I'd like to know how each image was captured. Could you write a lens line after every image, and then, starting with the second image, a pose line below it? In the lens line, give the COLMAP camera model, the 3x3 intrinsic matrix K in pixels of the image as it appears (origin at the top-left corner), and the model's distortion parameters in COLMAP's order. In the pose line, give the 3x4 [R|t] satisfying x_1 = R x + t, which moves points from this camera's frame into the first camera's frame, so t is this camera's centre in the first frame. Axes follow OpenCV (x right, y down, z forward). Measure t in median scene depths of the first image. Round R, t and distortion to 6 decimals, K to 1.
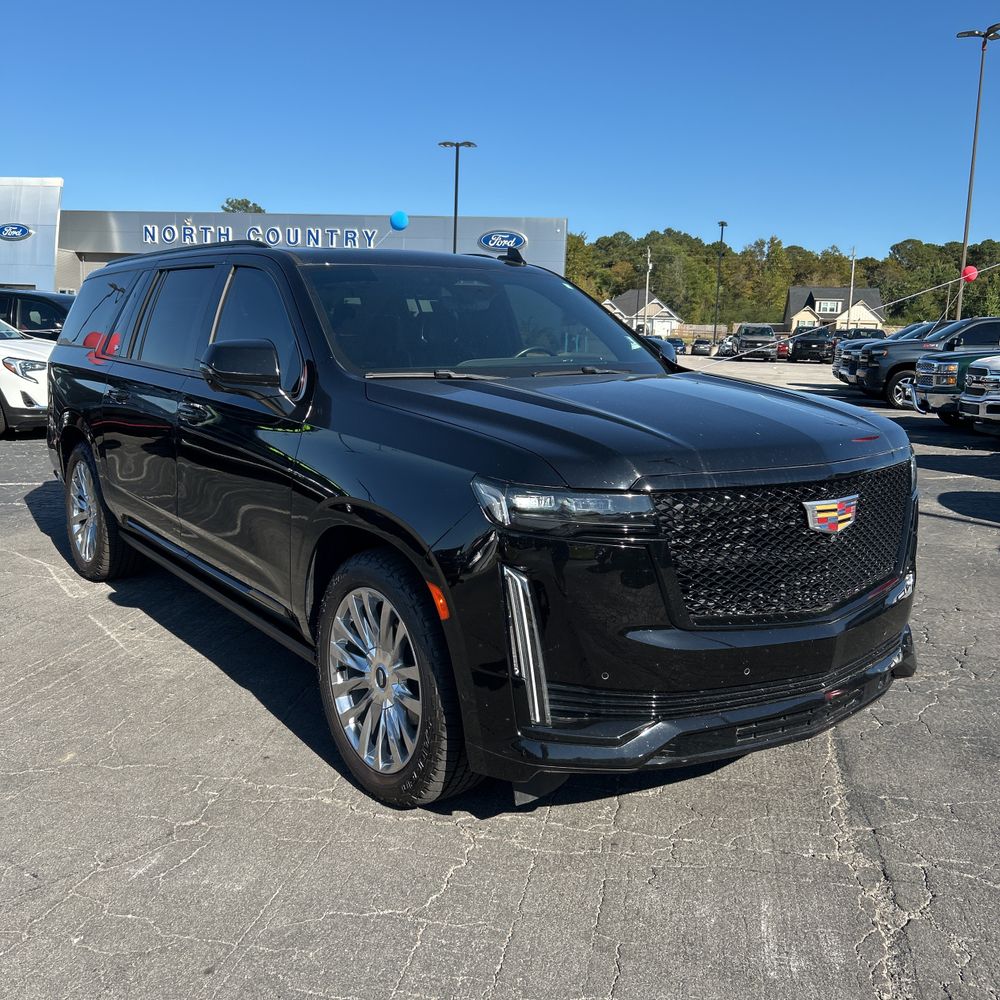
lens RADIAL K [[1018.7, 0, 500.9], [0, 1018.7, 503.4], [0, 0, 1]] dist [0.018503, 0.000000]
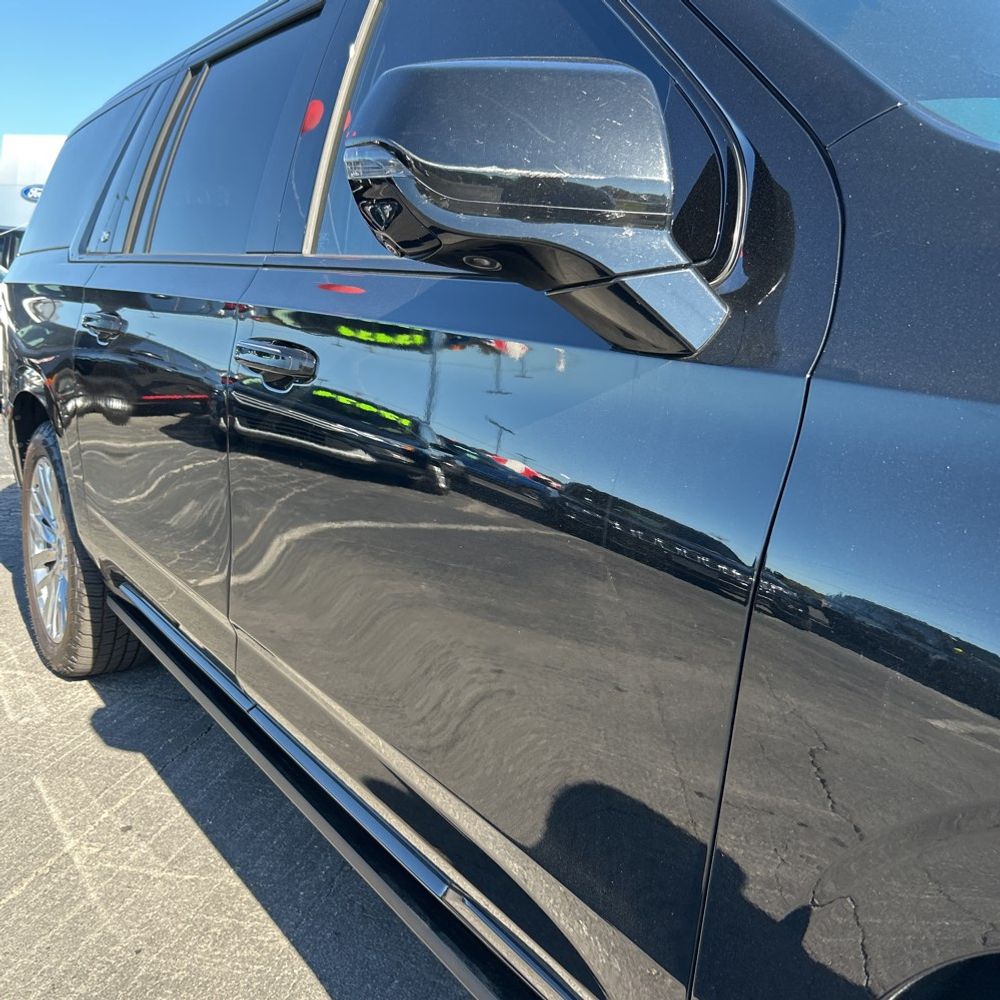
lens RADIAL K [[1018.7, 0, 506.8], [0, 1018.7, 495.5], [0, 0, 1]] dist [0.018503, 0.000000]
pose [[0.999663, 0.016155, -0.020340, -0.159206], [-0.015884, 0.999784, 0.013403, -0.033693], [0.020552, -0.013076, 0.999703, 0.478262]]
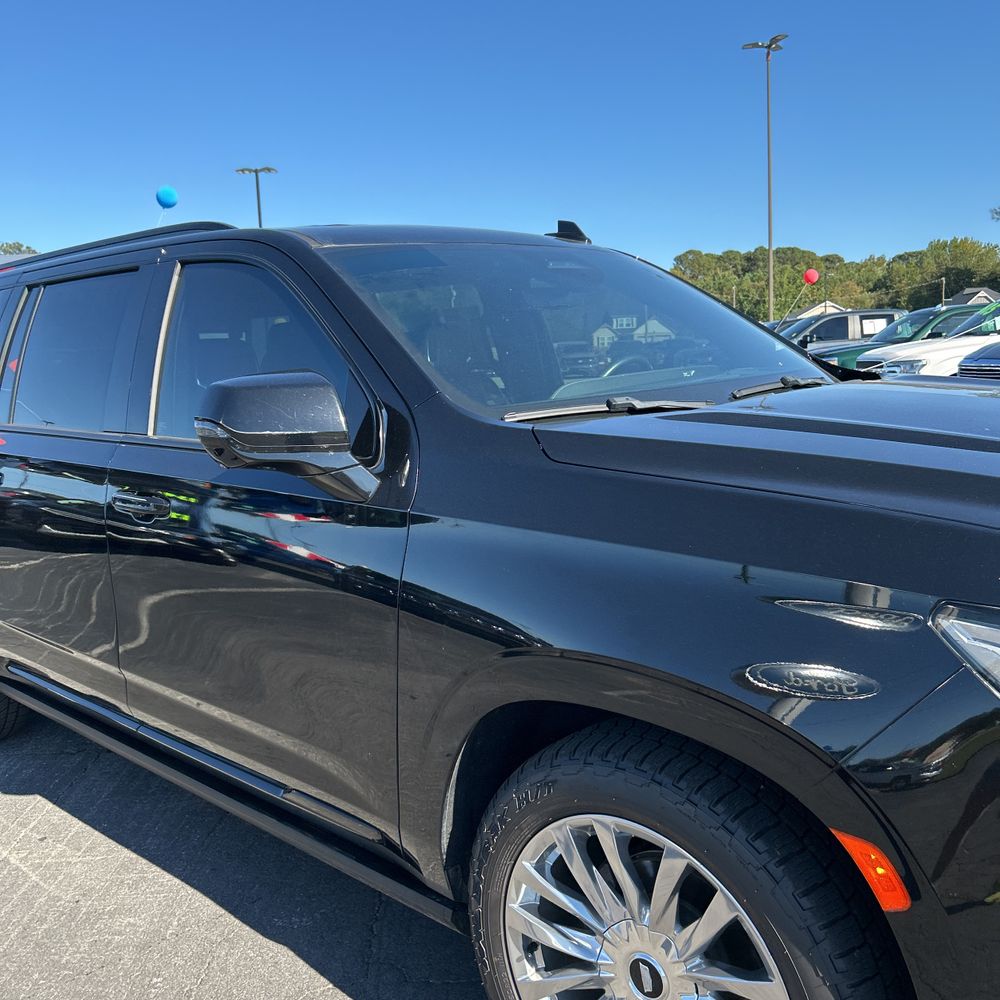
lens RADIAL K [[1018.7, 0, 496.5], [0, 1018.7, 513.3], [0, 0, 1]] dist [0.018503, 0.000000]
pose [[0.980610, -0.095972, 0.170863, -0.150711], [0.098580, 0.995106, -0.006827, -0.043229], [-0.169372, 0.023538, 0.985271, 0.275511]]
